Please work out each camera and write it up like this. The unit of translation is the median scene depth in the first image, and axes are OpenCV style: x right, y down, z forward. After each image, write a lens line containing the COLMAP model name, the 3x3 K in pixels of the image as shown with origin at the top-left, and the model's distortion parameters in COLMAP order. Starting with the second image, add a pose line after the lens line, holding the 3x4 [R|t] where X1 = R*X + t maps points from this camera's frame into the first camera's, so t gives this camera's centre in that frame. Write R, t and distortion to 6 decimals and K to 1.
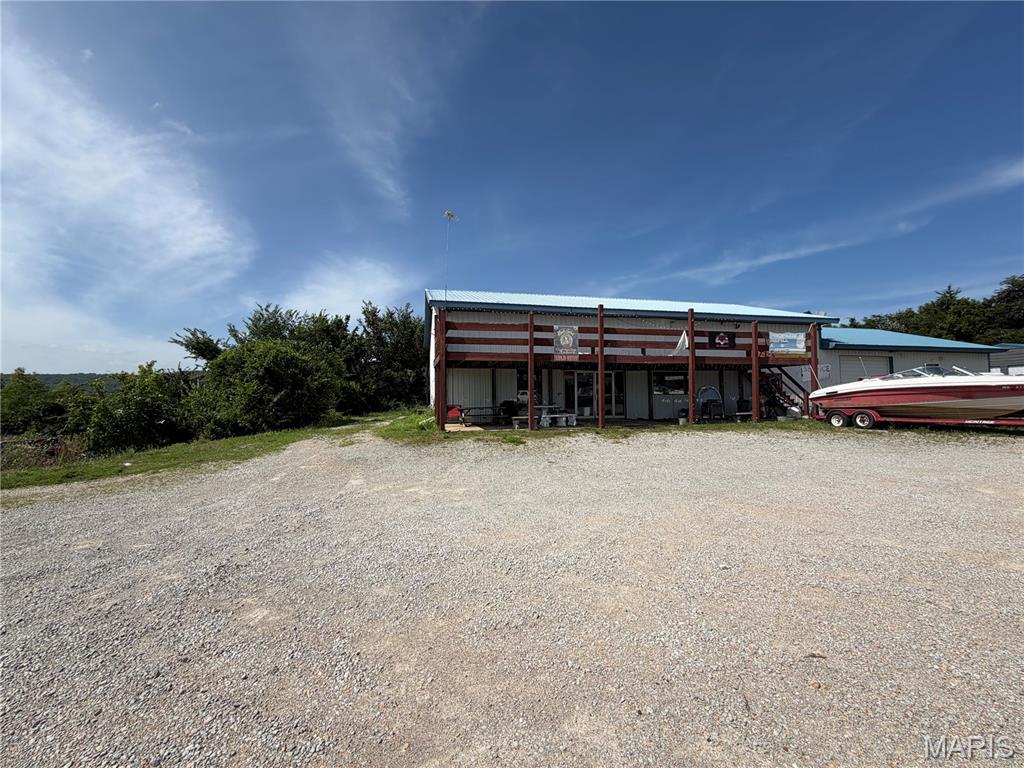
lens RADIAL K [[404.6, 0, 512.0], [0, 404.6, 384.0], [0, 0, 1]] dist [-0.001045, -0.000072]
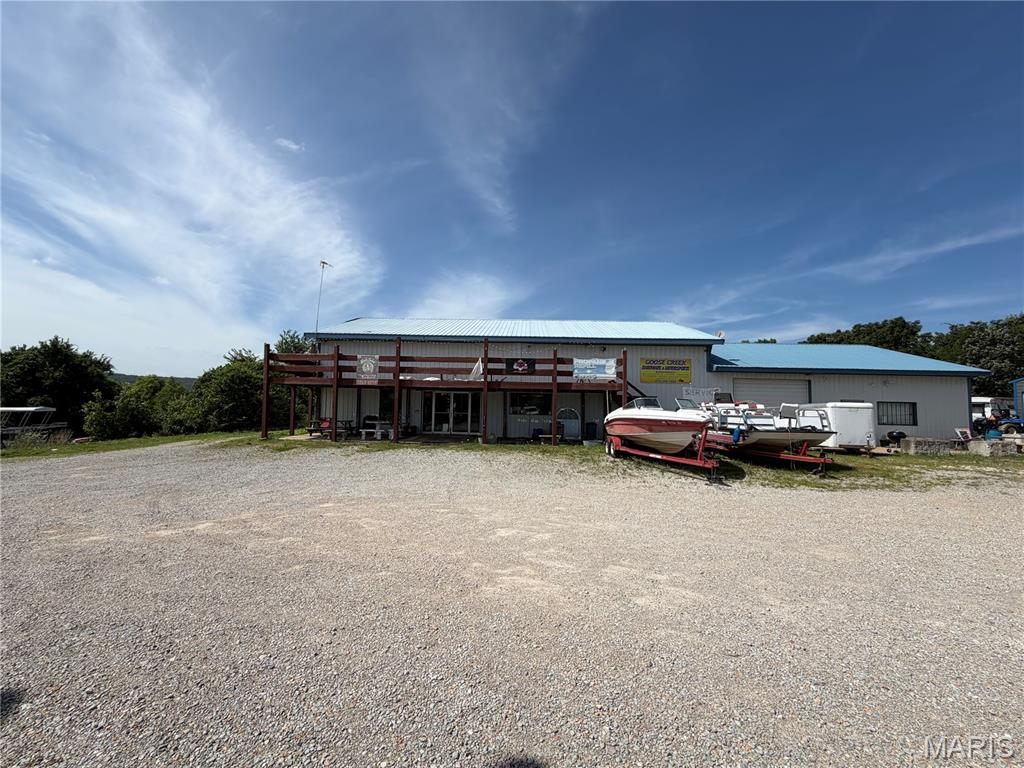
lens RADIAL K [[405.4, 0, 508.9], [0, 405.4, 386.2], [0, 0, 1]] dist [-0.000652, -0.000132]
pose [[0.966135, 0.016101, -0.257533, 0.765825], [-0.020587, 0.999679, -0.014735, -0.040153], [0.257213, 0.019538, 0.966157, -0.037257]]
